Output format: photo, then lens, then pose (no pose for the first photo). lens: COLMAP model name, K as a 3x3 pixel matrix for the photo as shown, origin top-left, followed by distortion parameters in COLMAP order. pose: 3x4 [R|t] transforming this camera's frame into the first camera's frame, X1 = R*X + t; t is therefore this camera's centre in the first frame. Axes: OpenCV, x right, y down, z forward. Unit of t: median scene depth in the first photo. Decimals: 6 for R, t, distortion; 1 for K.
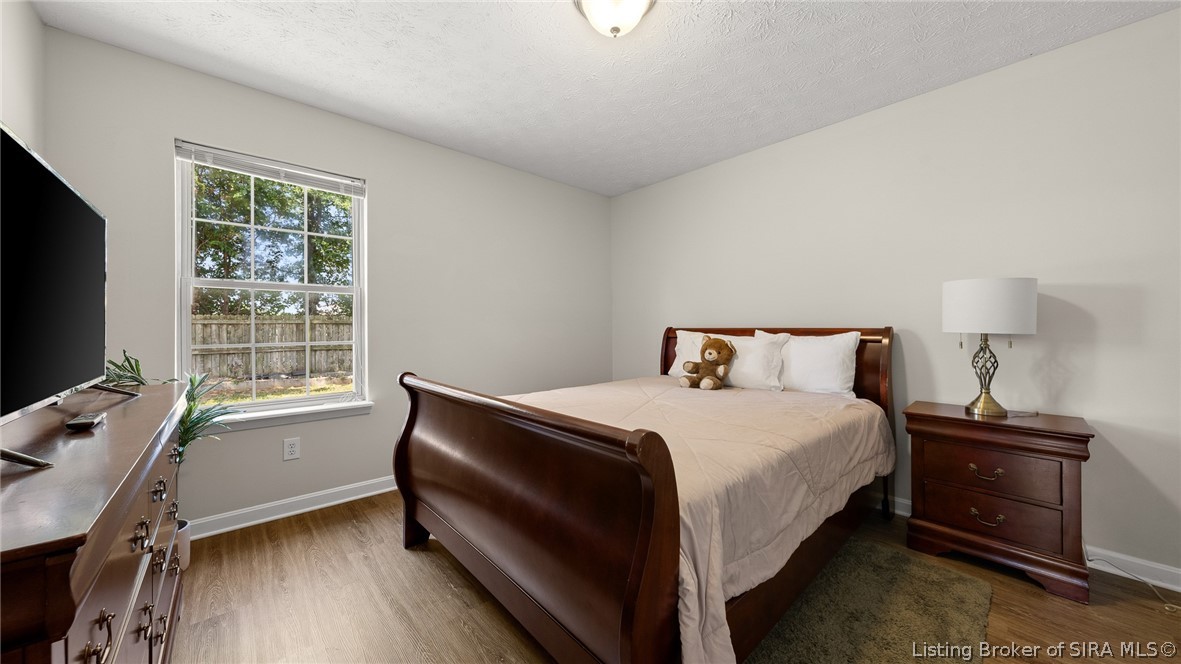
lens RADIAL K [[406.4, 0, 590.5], [0, 406.4, 332.0], [0, 0, 1]] dist [-0.000628, -0.000050]
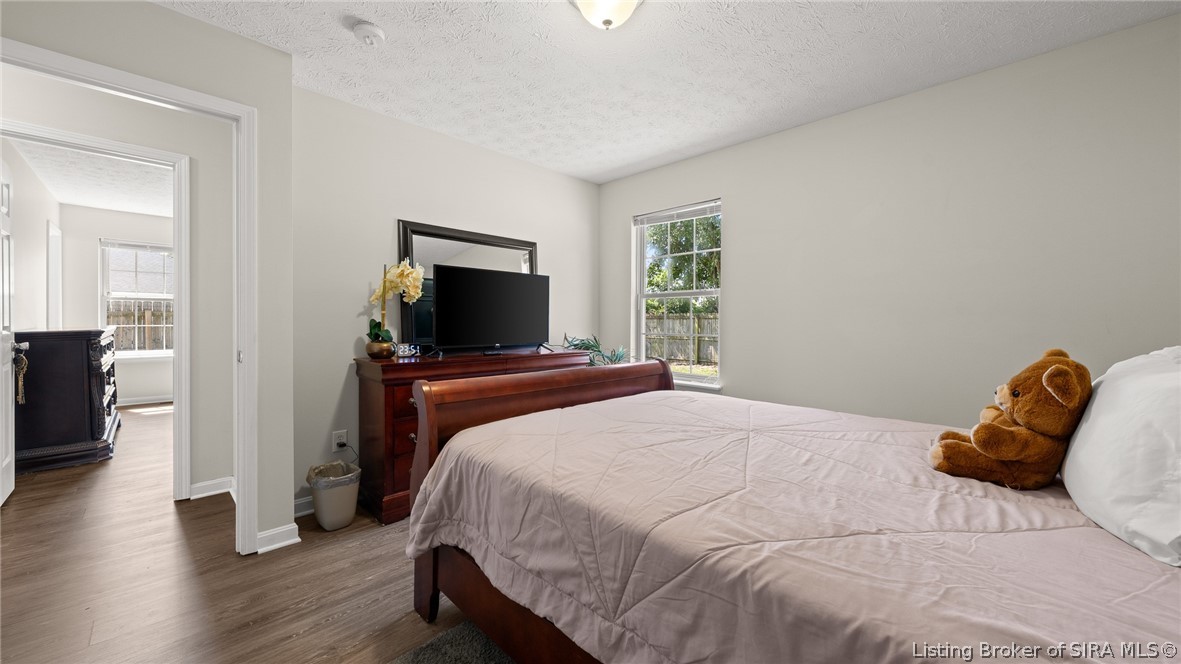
lens RADIAL K [[447.4, 0, 590.5], [0, 447.4, 332.0], [0, 0, 1]] dist [0.000044, -0.000015]
pose [[0.038953, 0.024799, -0.998933, 0.882700], [-0.011826, 0.999633, 0.024355, -0.016343], [0.999171, 0.010865, 0.039232, 0.698062]]
